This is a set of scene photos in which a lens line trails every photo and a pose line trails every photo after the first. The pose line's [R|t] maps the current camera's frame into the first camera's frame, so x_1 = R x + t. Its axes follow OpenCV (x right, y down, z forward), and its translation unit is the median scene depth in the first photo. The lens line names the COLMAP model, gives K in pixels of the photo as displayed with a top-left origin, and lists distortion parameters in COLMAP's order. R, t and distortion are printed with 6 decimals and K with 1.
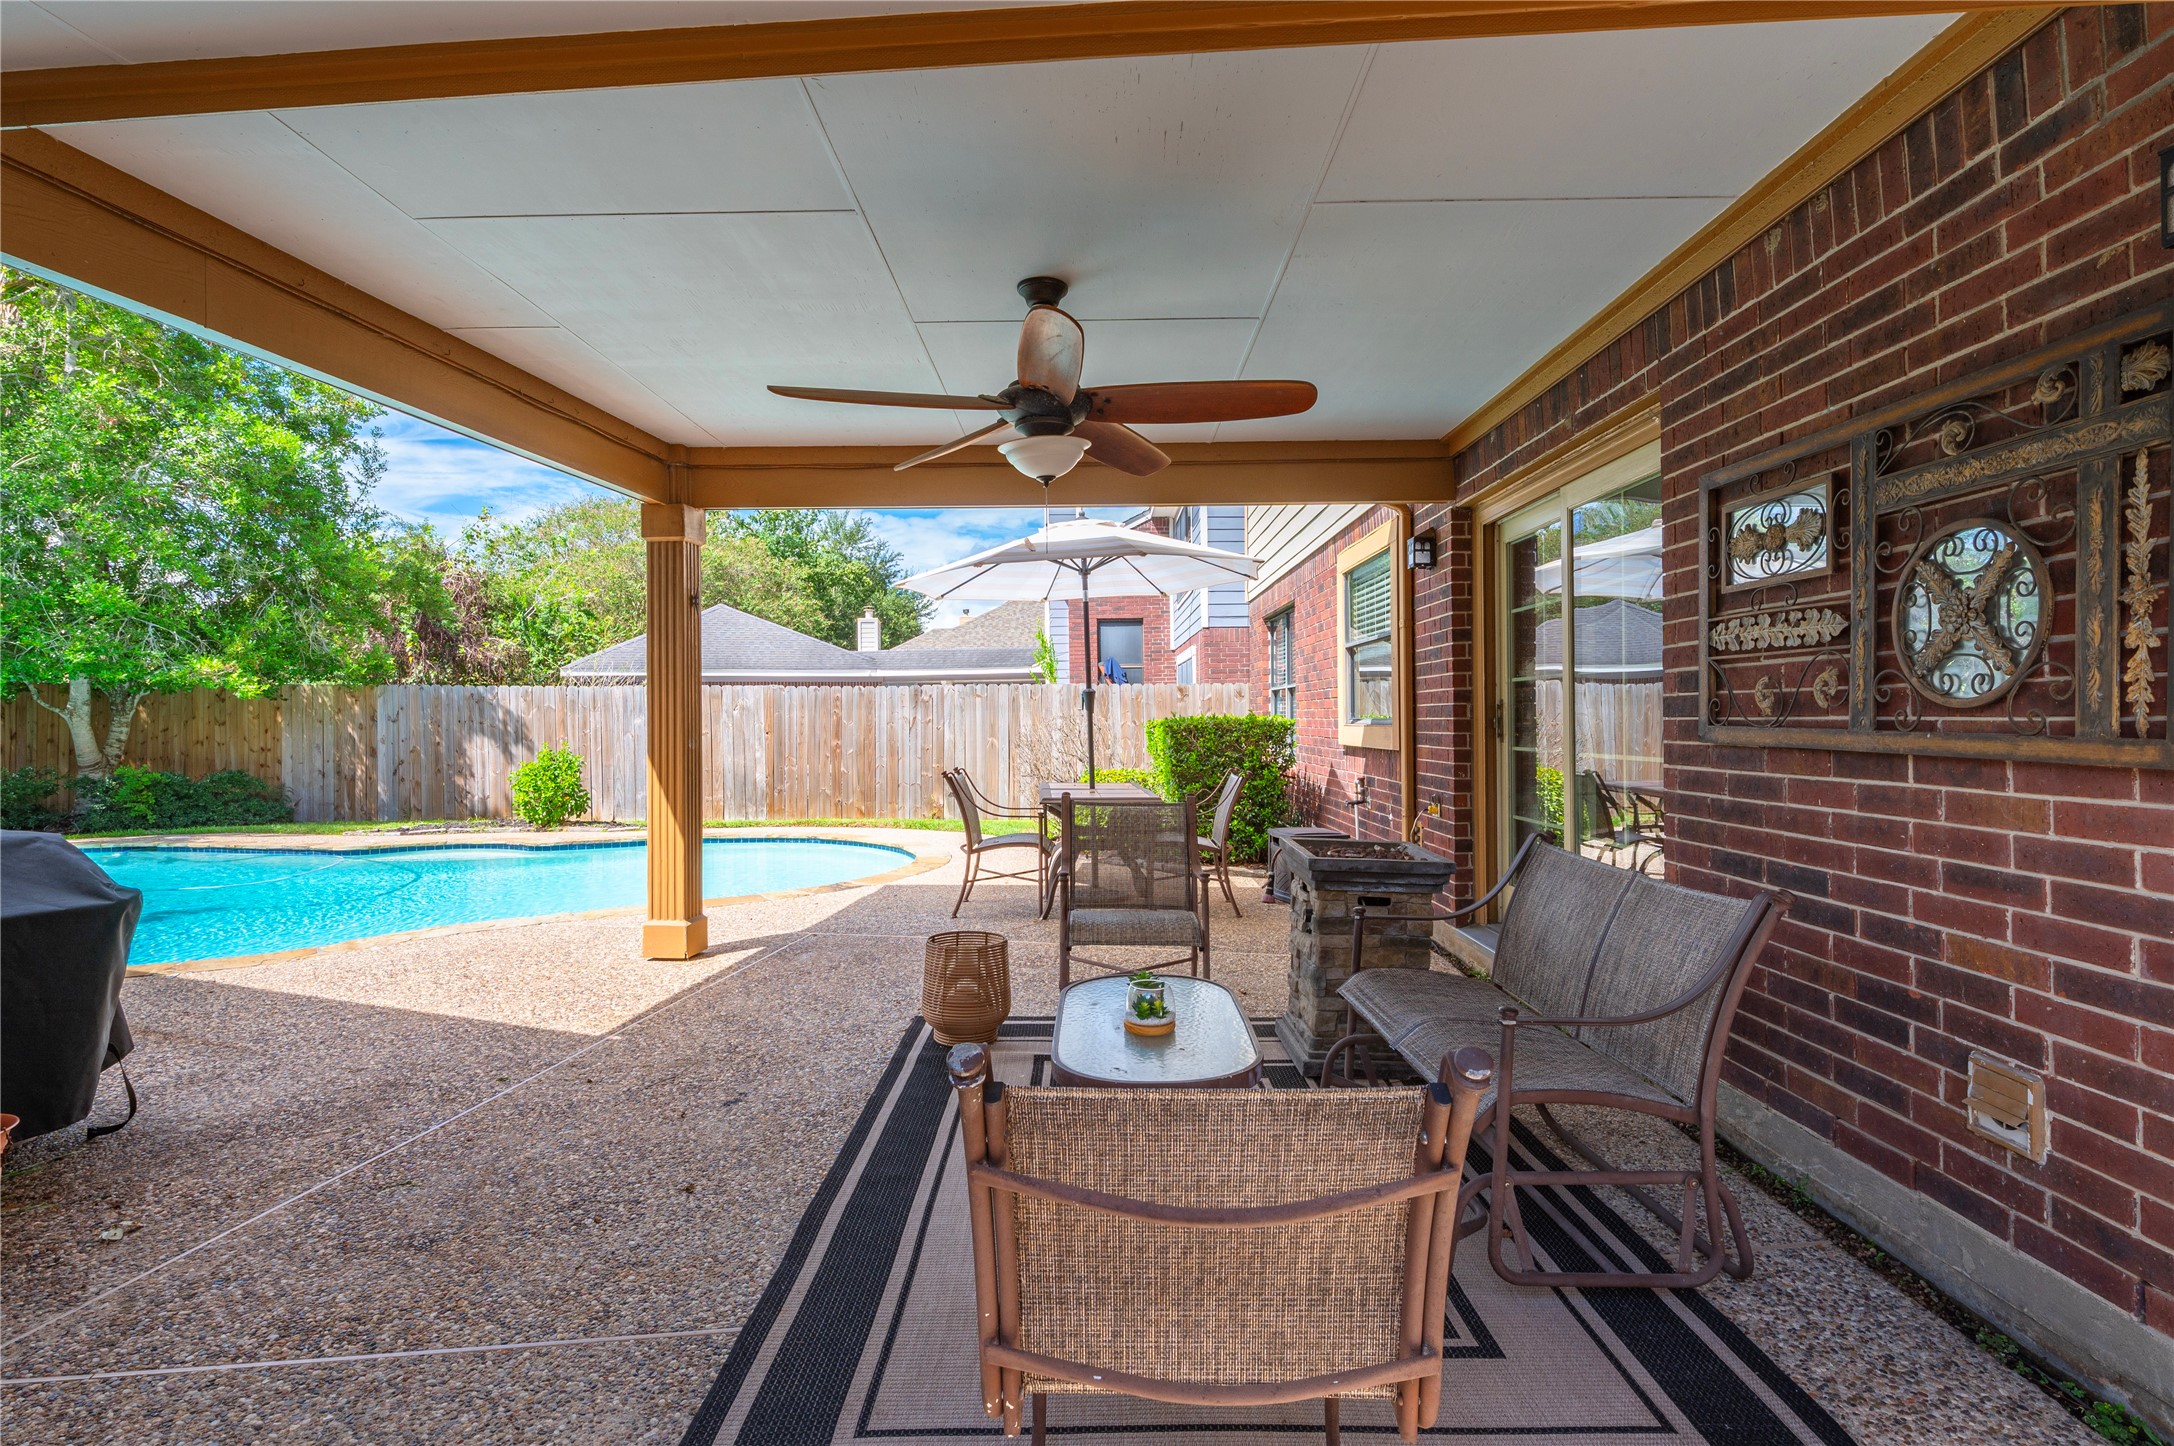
lens RADIAL K [[1033.6, 0, 1071.1], [0, 1033.6, 716.2], [0, 0, 1]] dist [-0.004446, -0.000107]
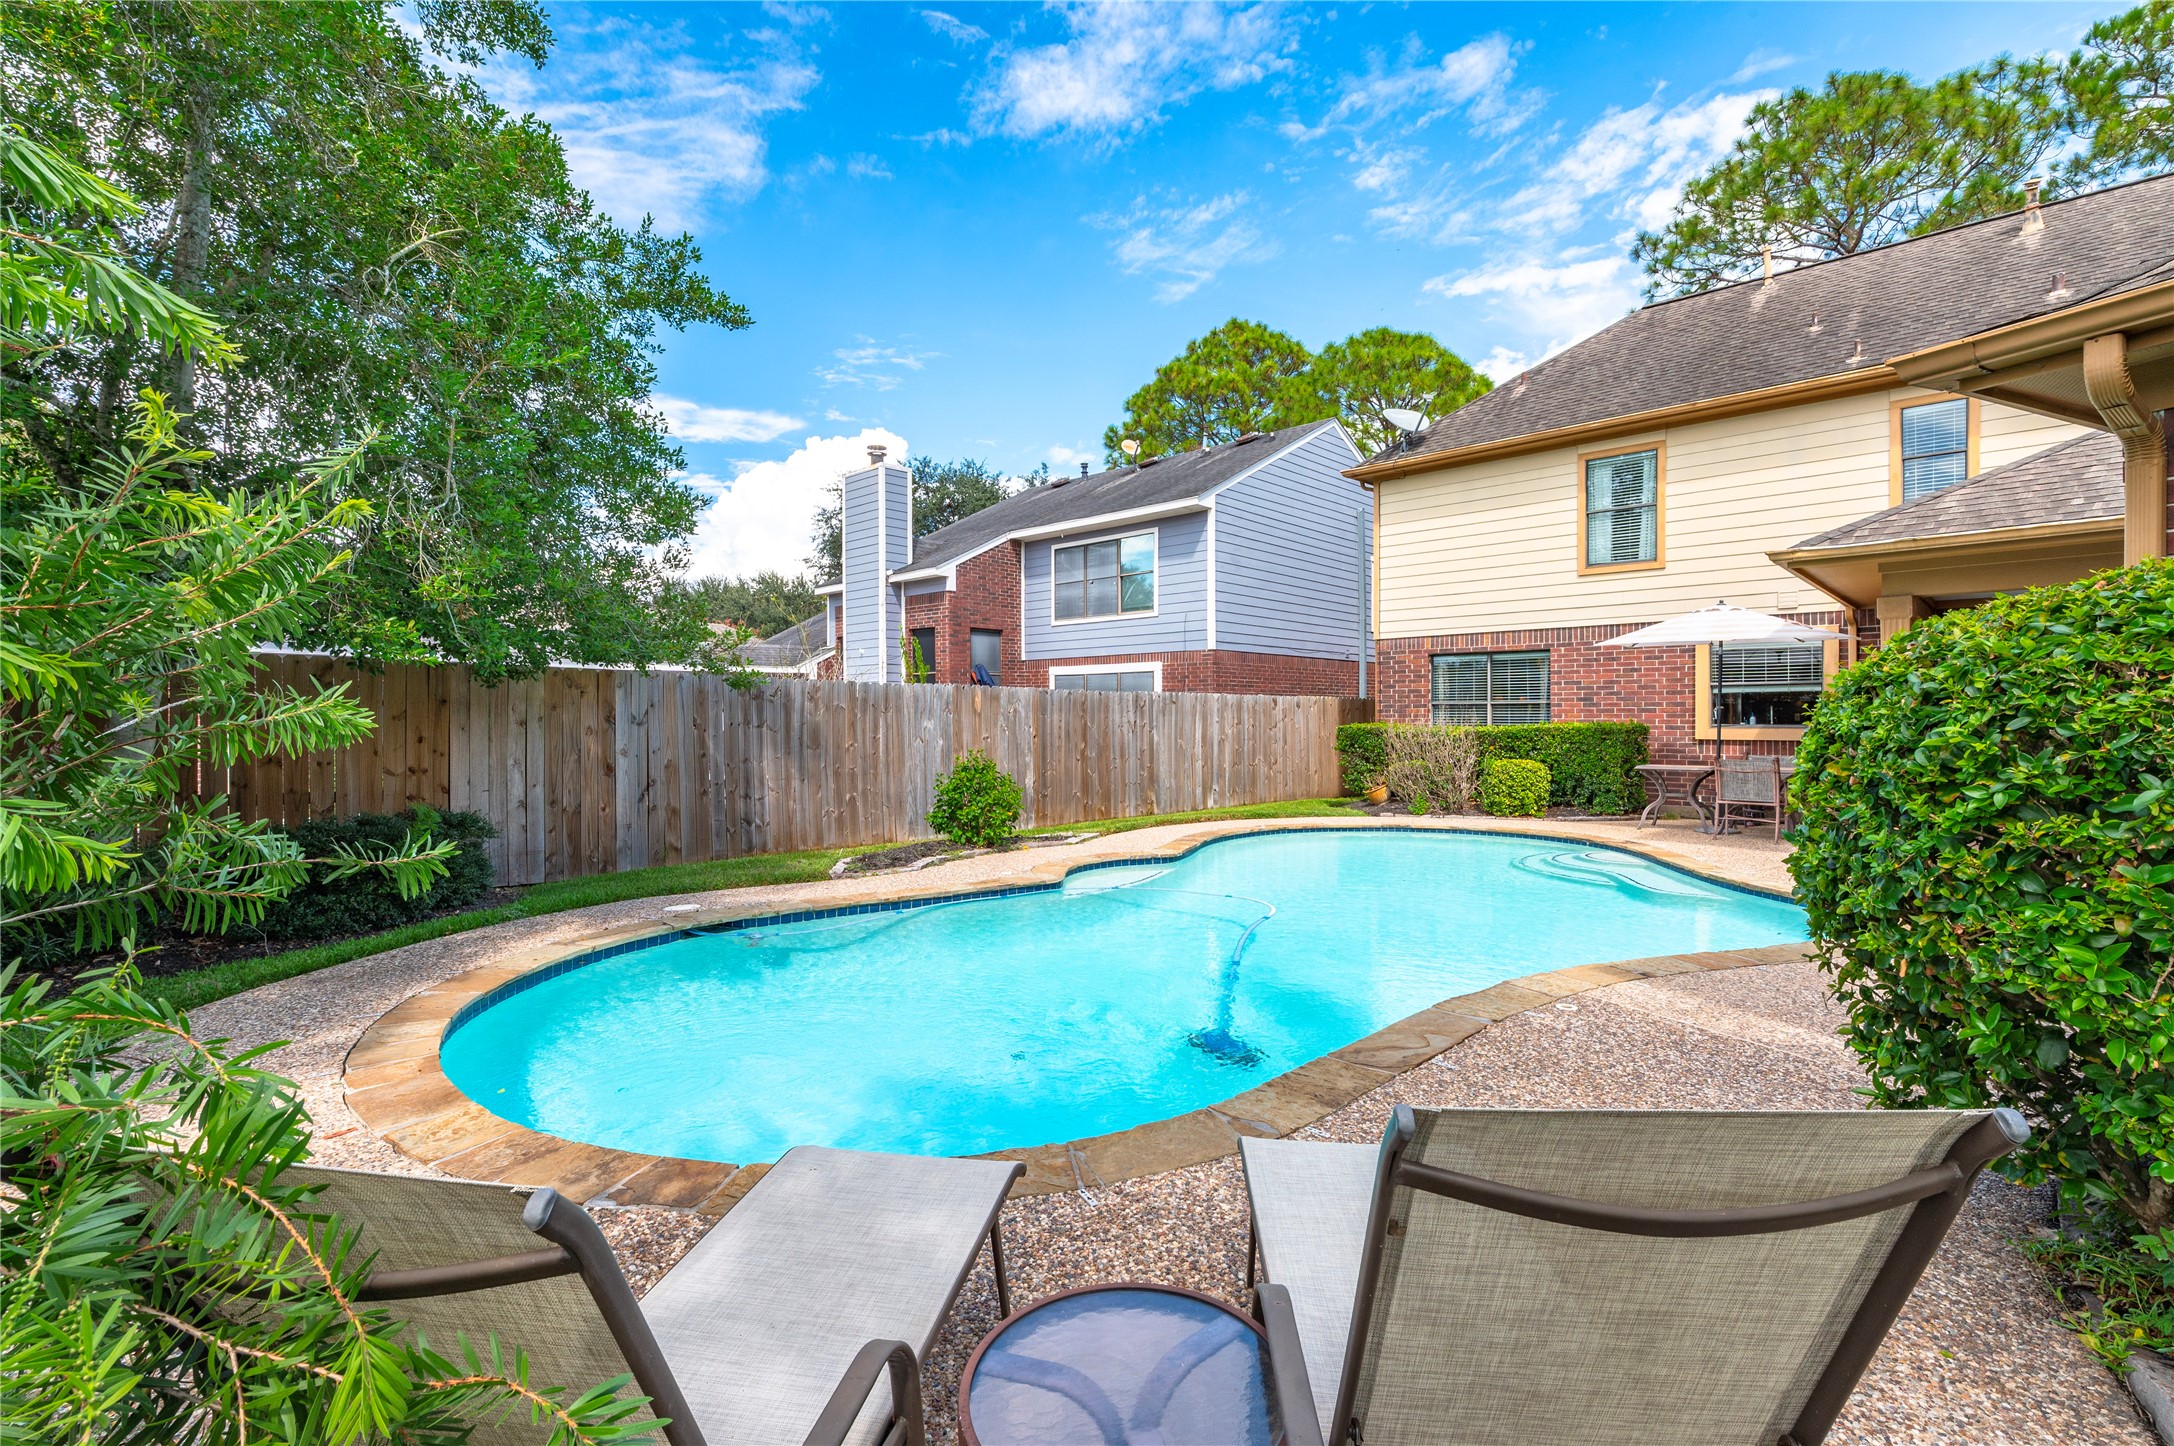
lens RADIAL K [[966.8, 0, 1095.9], [0, 966.8, 717.3], [0, 0, 1]] dist [-0.008913, 0.001114]
pose [[0.680138, 0.006419, 0.733056, -3.439718], [-0.006124, 0.999977, -0.003075, 0.003434], [-0.733059, -0.002398, 0.680161, 1.286322]]
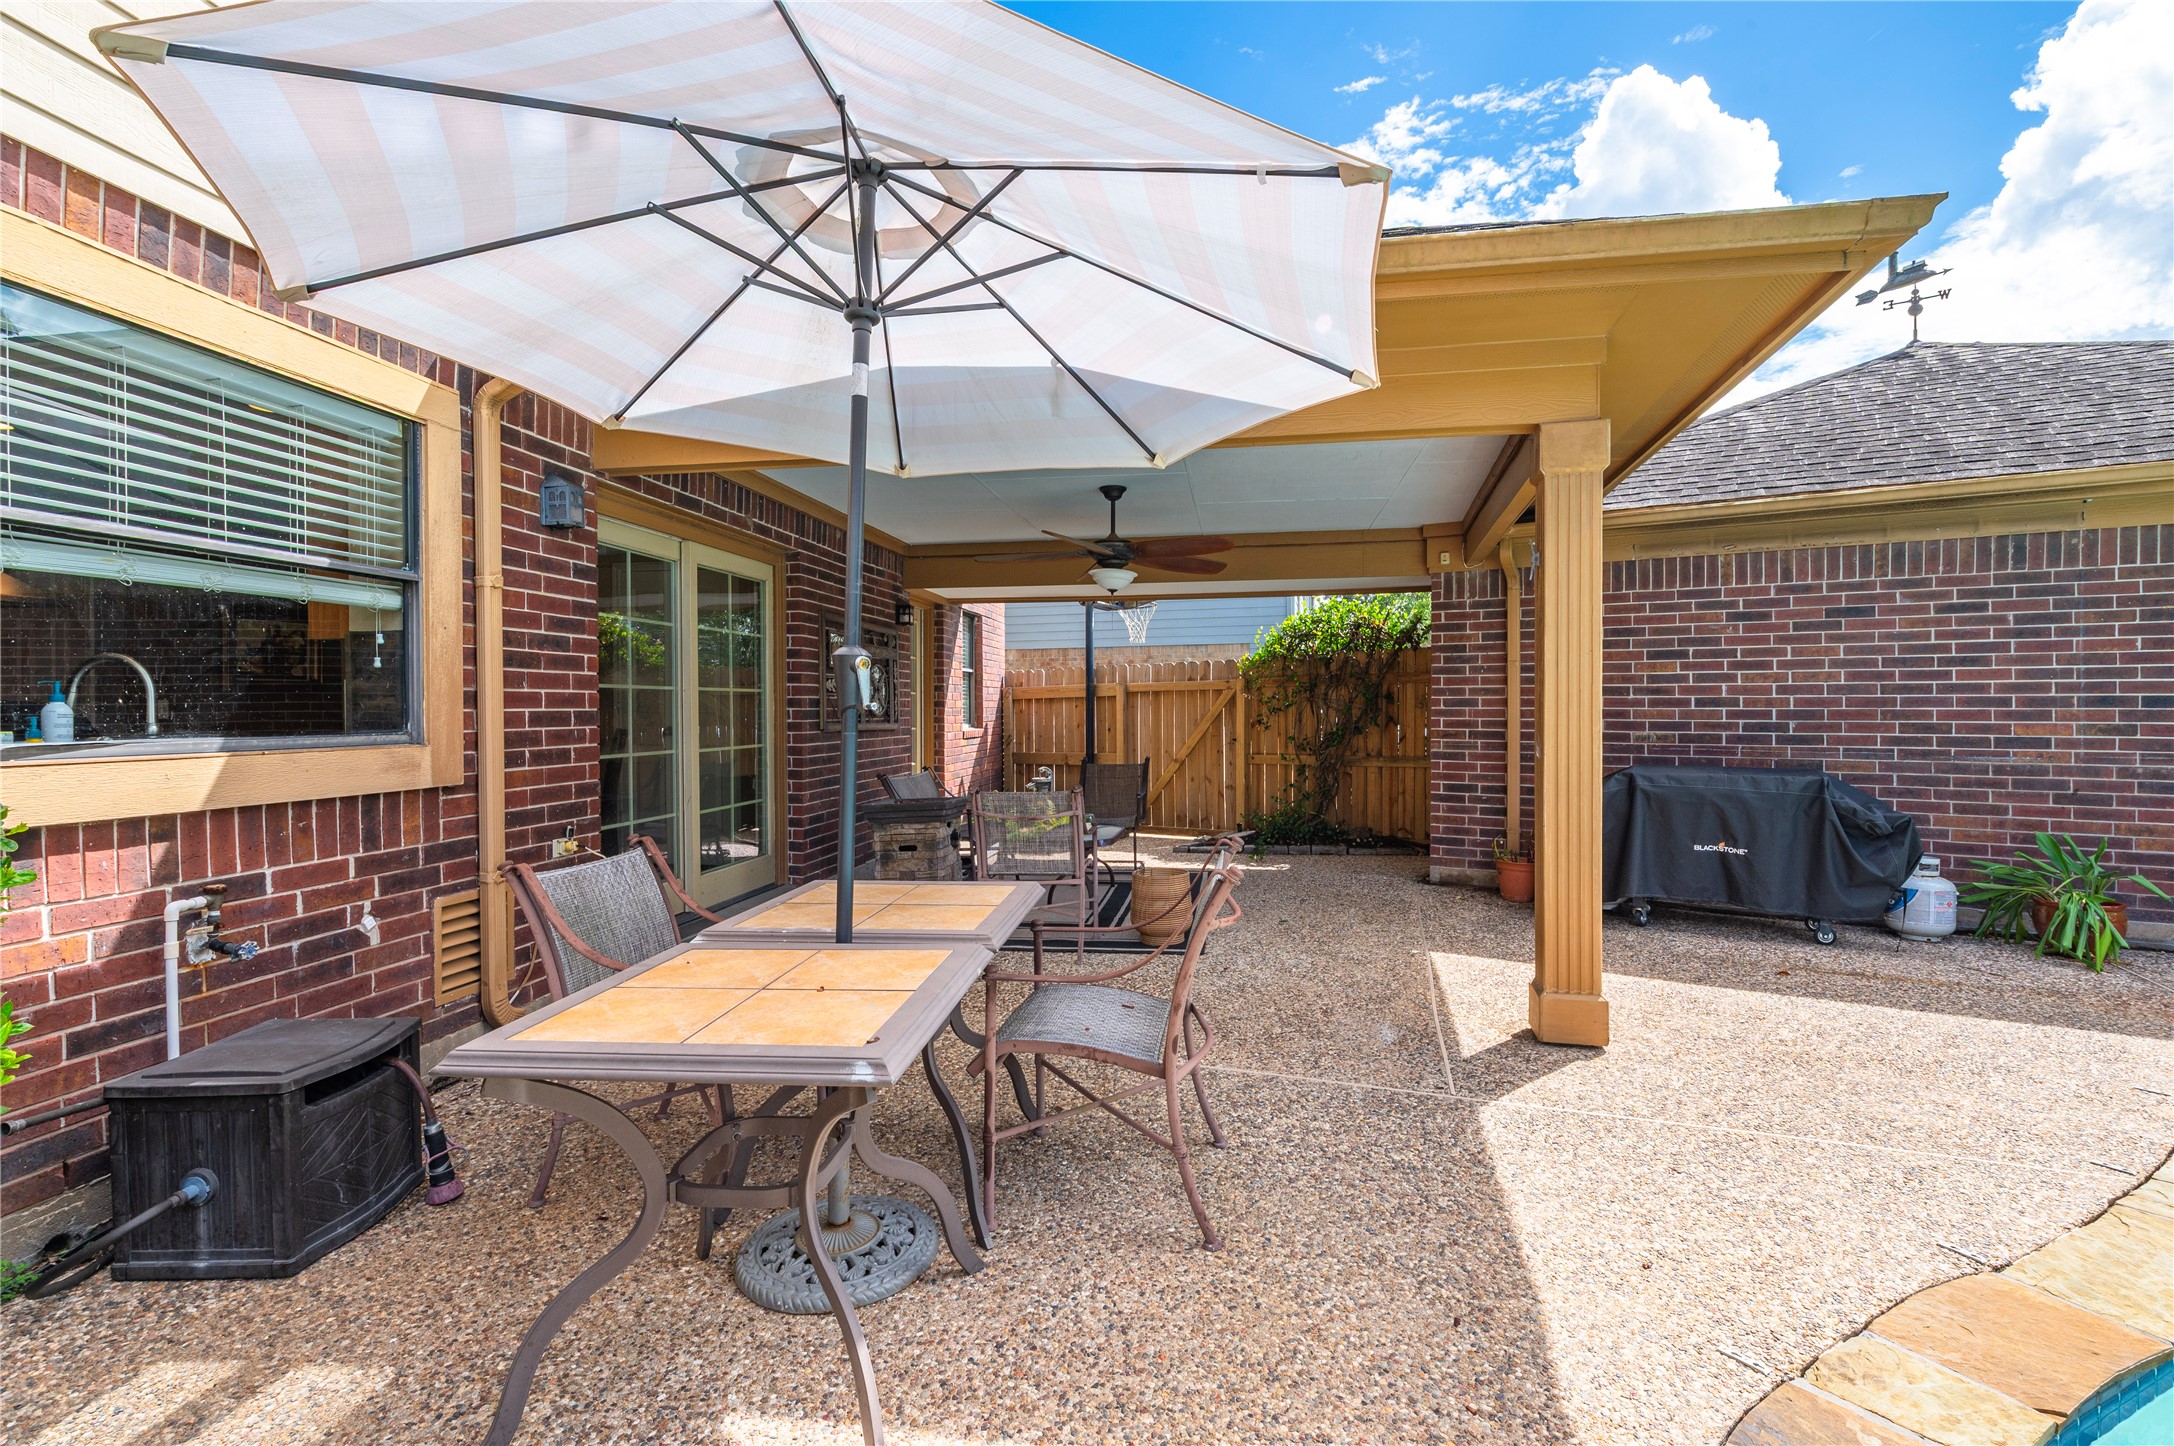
lens RADIAL K [[966.8, 0, 1096.8], [0, 966.8, 718.1], [0, 0, 1]] dist [-0.008913, 0.001114]
pose [[-0.989767, 0.010852, 0.142281, -0.208170], [0.011792, 0.999914, 0.005764, -0.007149], [-0.142206, 0.007383, -0.989809, 2.493607]]
